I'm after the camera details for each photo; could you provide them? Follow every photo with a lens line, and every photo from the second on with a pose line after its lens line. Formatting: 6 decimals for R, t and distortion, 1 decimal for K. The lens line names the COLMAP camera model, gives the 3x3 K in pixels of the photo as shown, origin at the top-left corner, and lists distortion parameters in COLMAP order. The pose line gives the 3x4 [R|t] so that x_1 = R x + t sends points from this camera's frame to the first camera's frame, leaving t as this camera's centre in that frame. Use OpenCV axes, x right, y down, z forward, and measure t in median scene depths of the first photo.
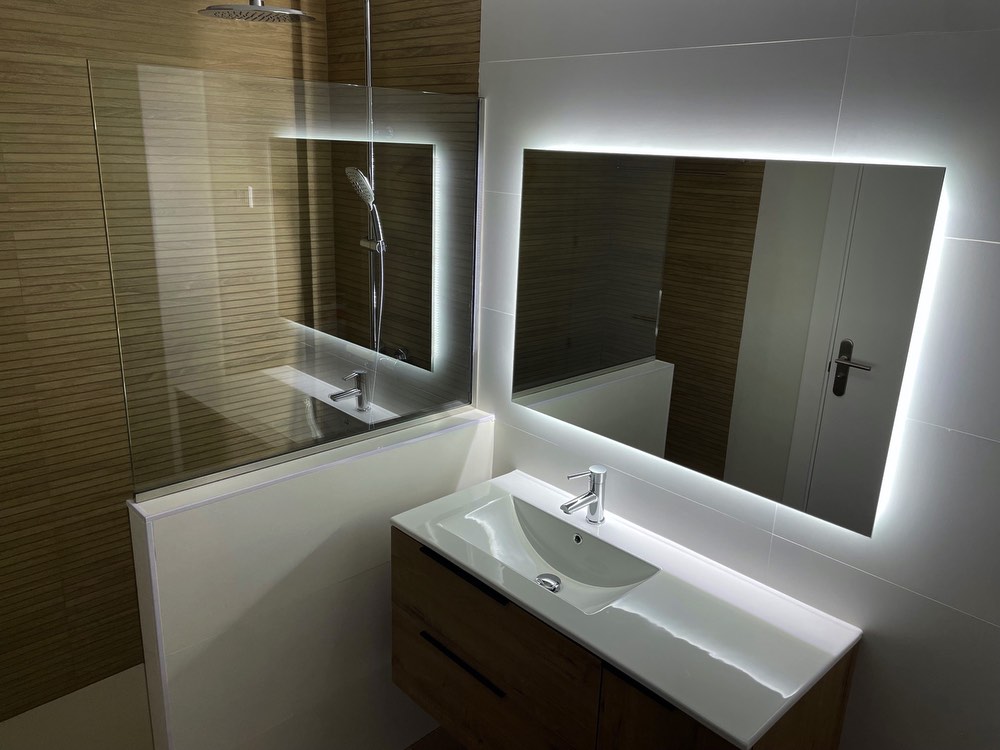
lens RADIAL K [[758.9, 0, 501.8], [0, 758.9, 377.6], [0, 0, 1]] dist [0.009949, 0.001963]
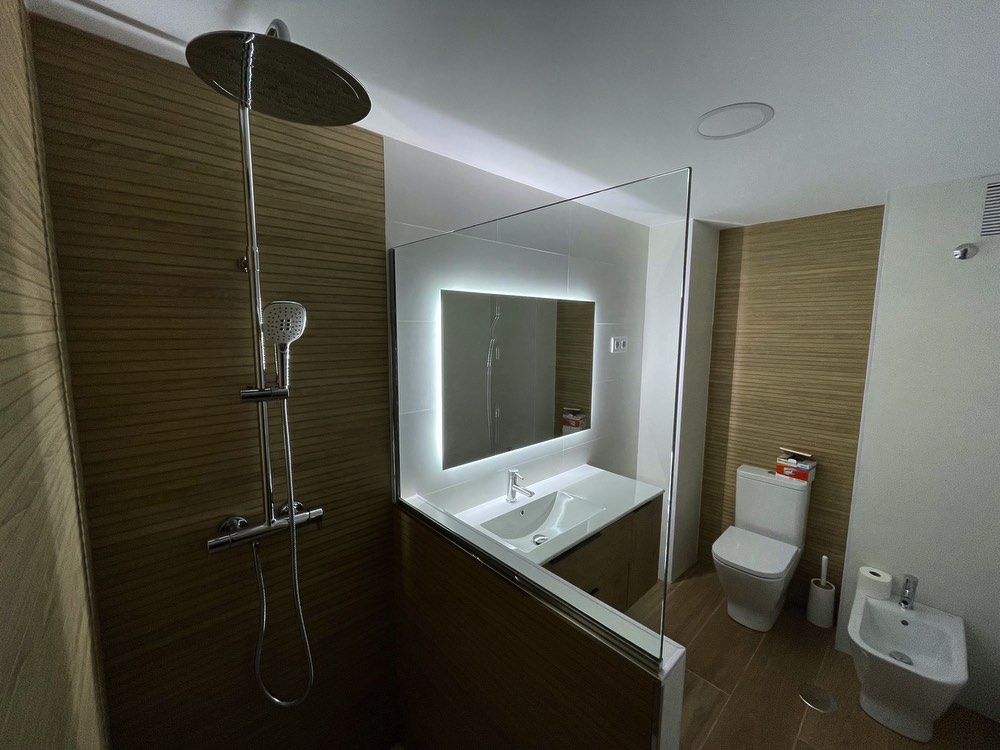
lens RADIAL K [[404.5, 0, 496.4], [0, 404.5, 371.0], [0, 0, 1]] dist [0.002940, 0.000897]
pose [[0.018802, -0.157668, 0.987313, -0.669339], [0.290683, 0.945694, 0.145486, -0.213045], [-0.956635, 0.284260, 0.063612, 0.805609]]
